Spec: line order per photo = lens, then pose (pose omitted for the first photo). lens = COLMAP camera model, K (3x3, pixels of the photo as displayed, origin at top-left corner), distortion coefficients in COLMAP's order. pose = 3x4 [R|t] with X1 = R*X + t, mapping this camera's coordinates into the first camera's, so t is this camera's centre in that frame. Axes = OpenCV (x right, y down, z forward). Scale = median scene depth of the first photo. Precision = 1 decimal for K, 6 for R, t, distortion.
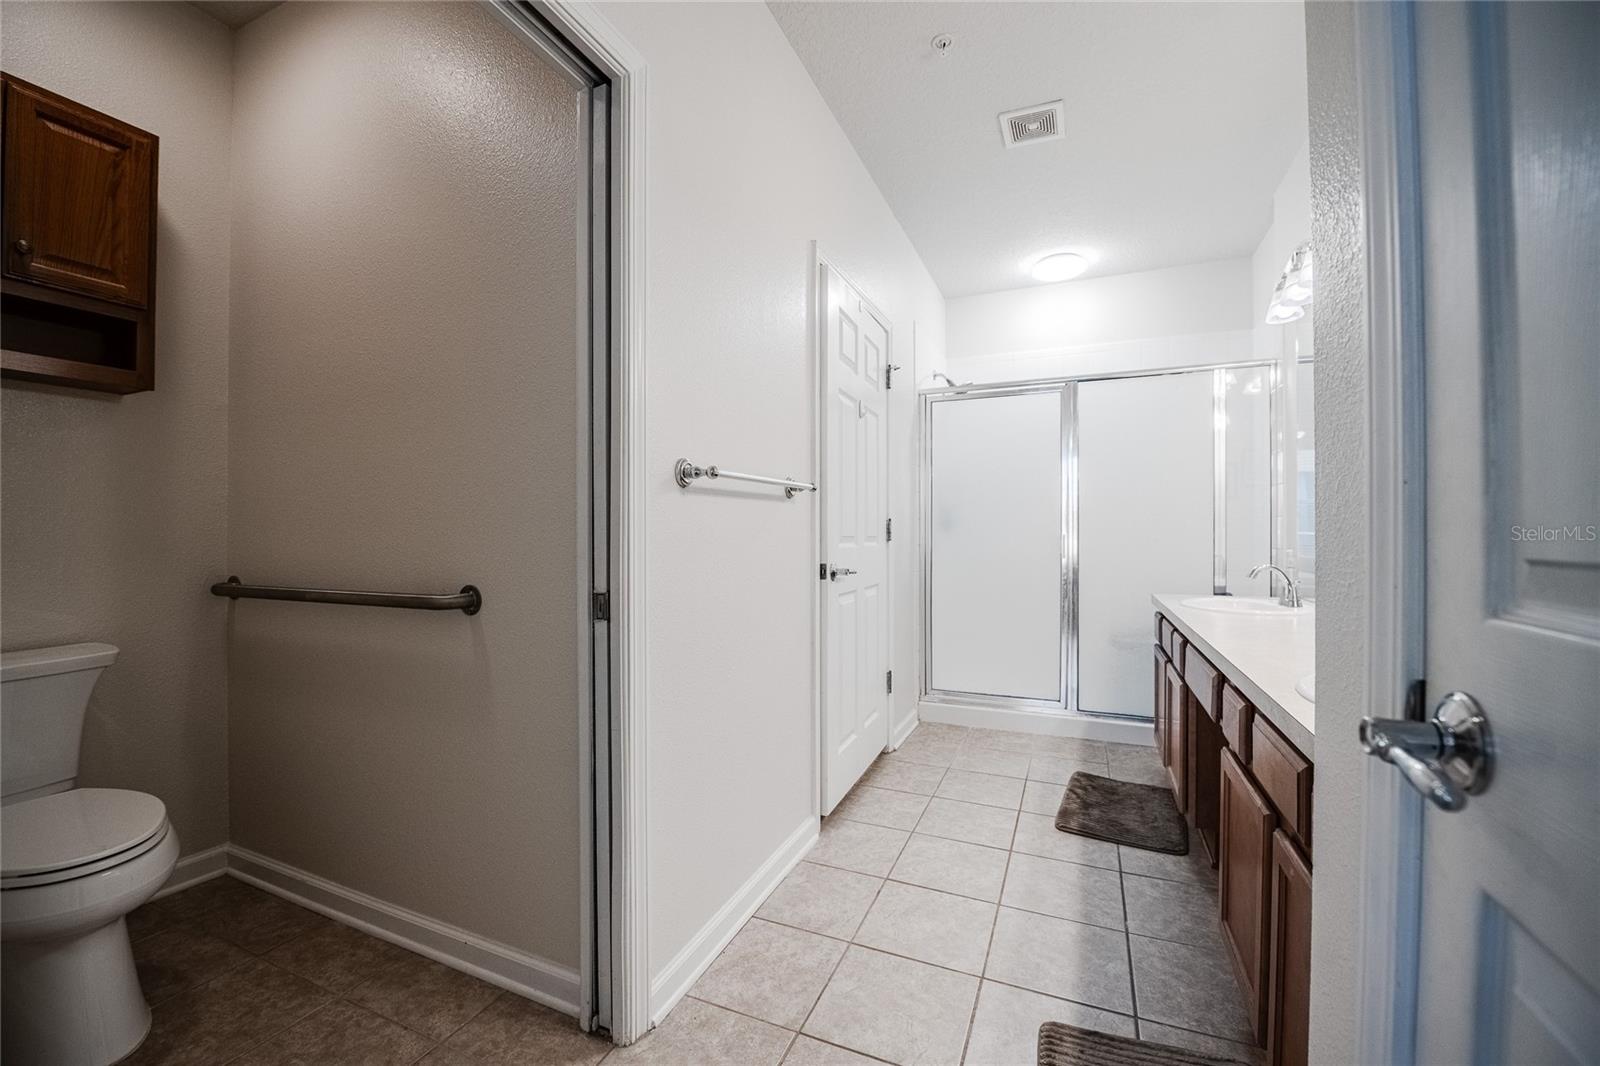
lens RADIAL K [[646.3, 0, 800.0], [0, 646.3, 533.0], [0, 0, 1]] dist [-0.010984, -0.000062]
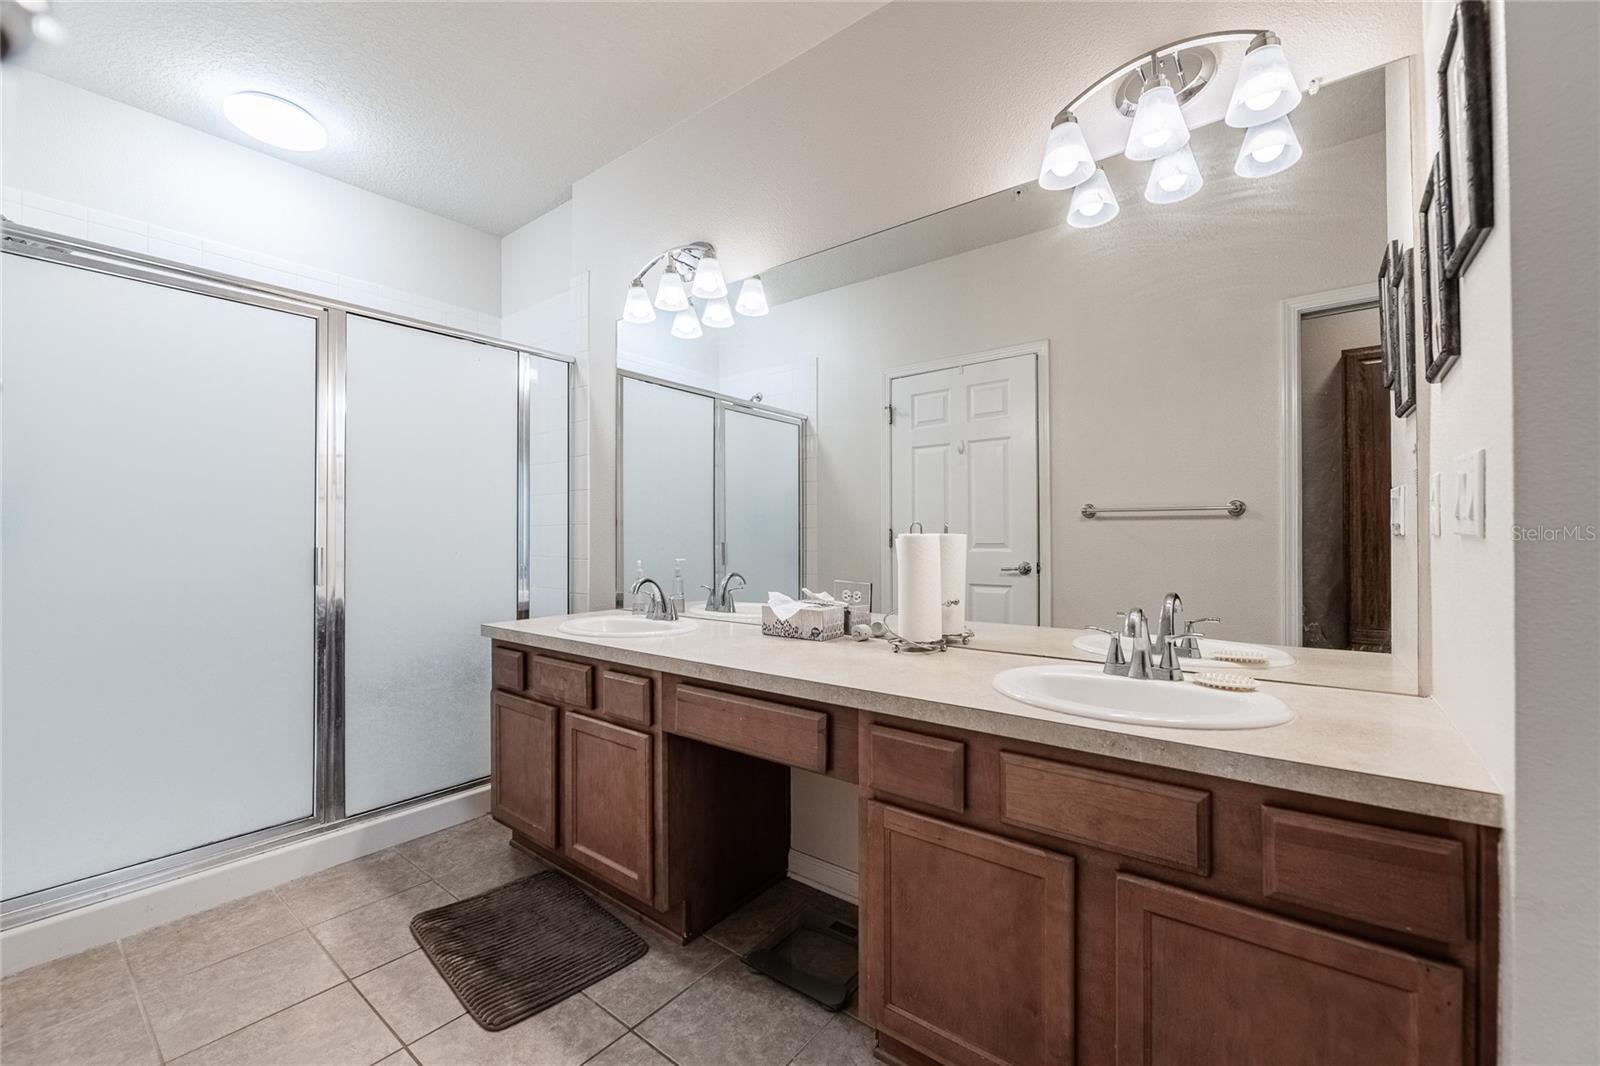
lens RADIAL K [[646.3, 0, 800.0], [0, 646.3, 533.0], [0, 0, 1]] dist [-0.010984, -0.000062]
pose [[0.250403, 0.014050, 0.968040, -0.103413], [0.005754, 0.999855, -0.016000, 0.002791], [-0.968125, 0.009577, 0.250286, 0.503785]]
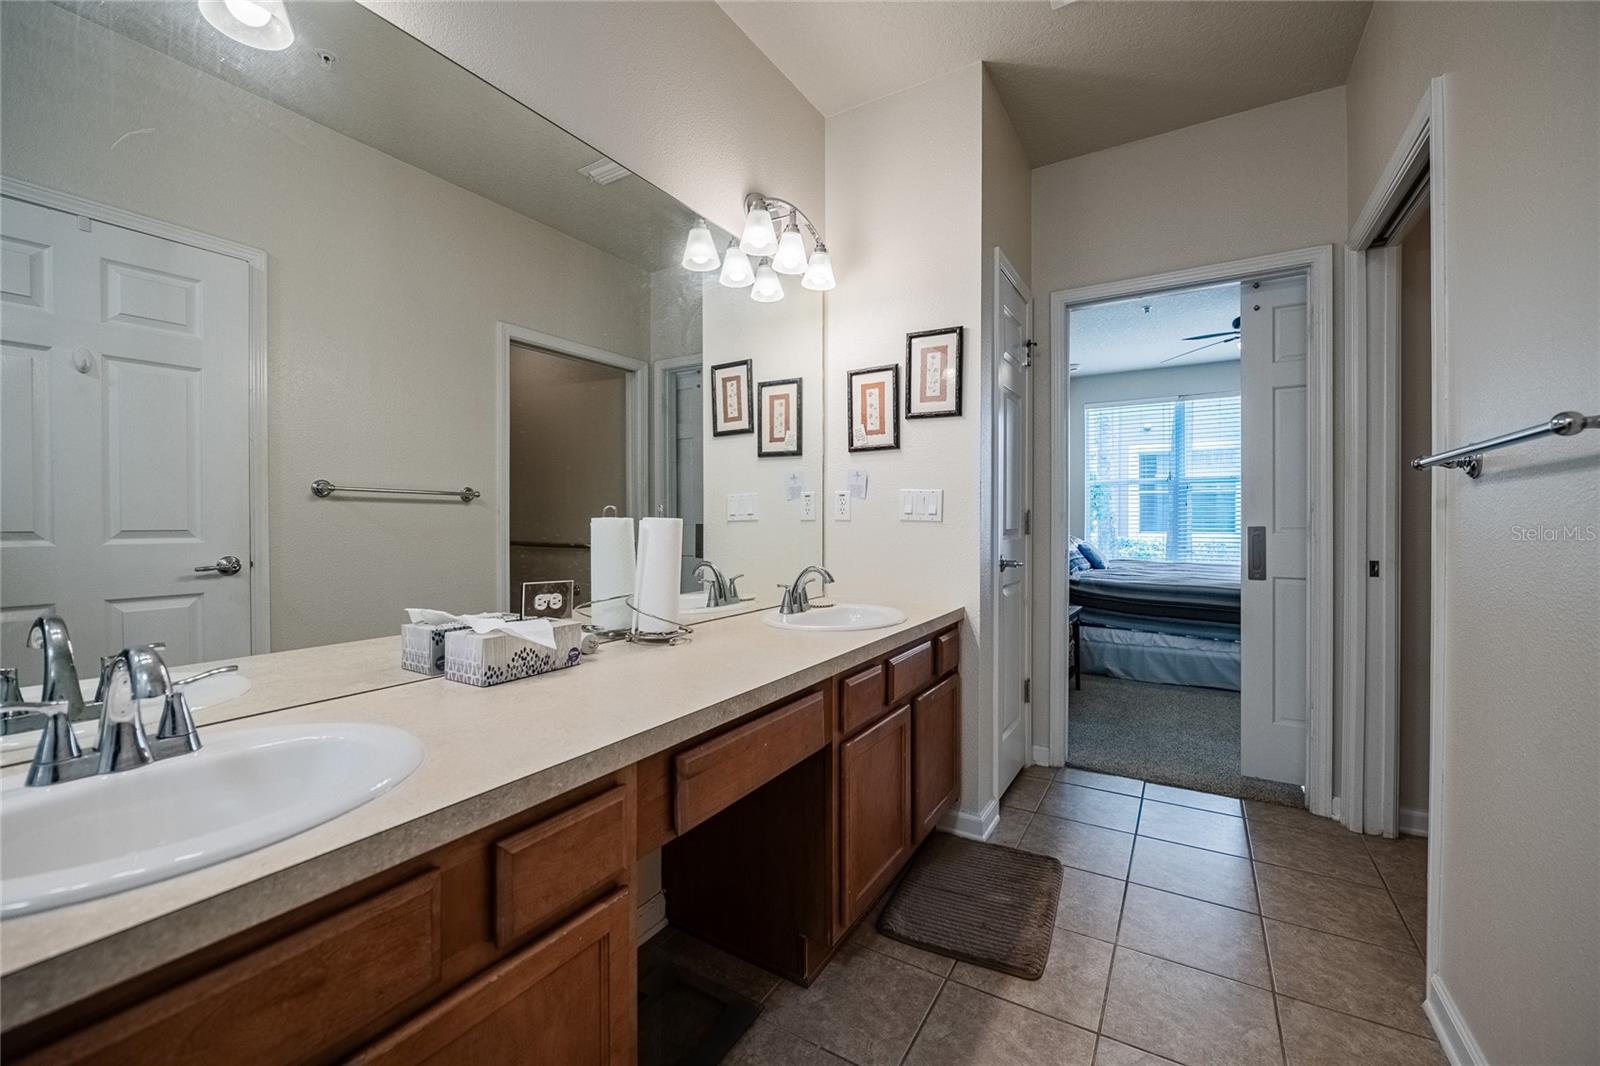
lens RADIAL K [[647.7, 0, 797.8], [0, 647.7, 520.3], [0, 0, 1]] dist [-0.000701, -0.000020]
pose [[-0.991548, 0.006034, 0.129602, 0.341408], [0.007028, 0.999949, 0.007215, -0.008125], [-0.129552, 0.008065, -0.991540, 1.144550]]
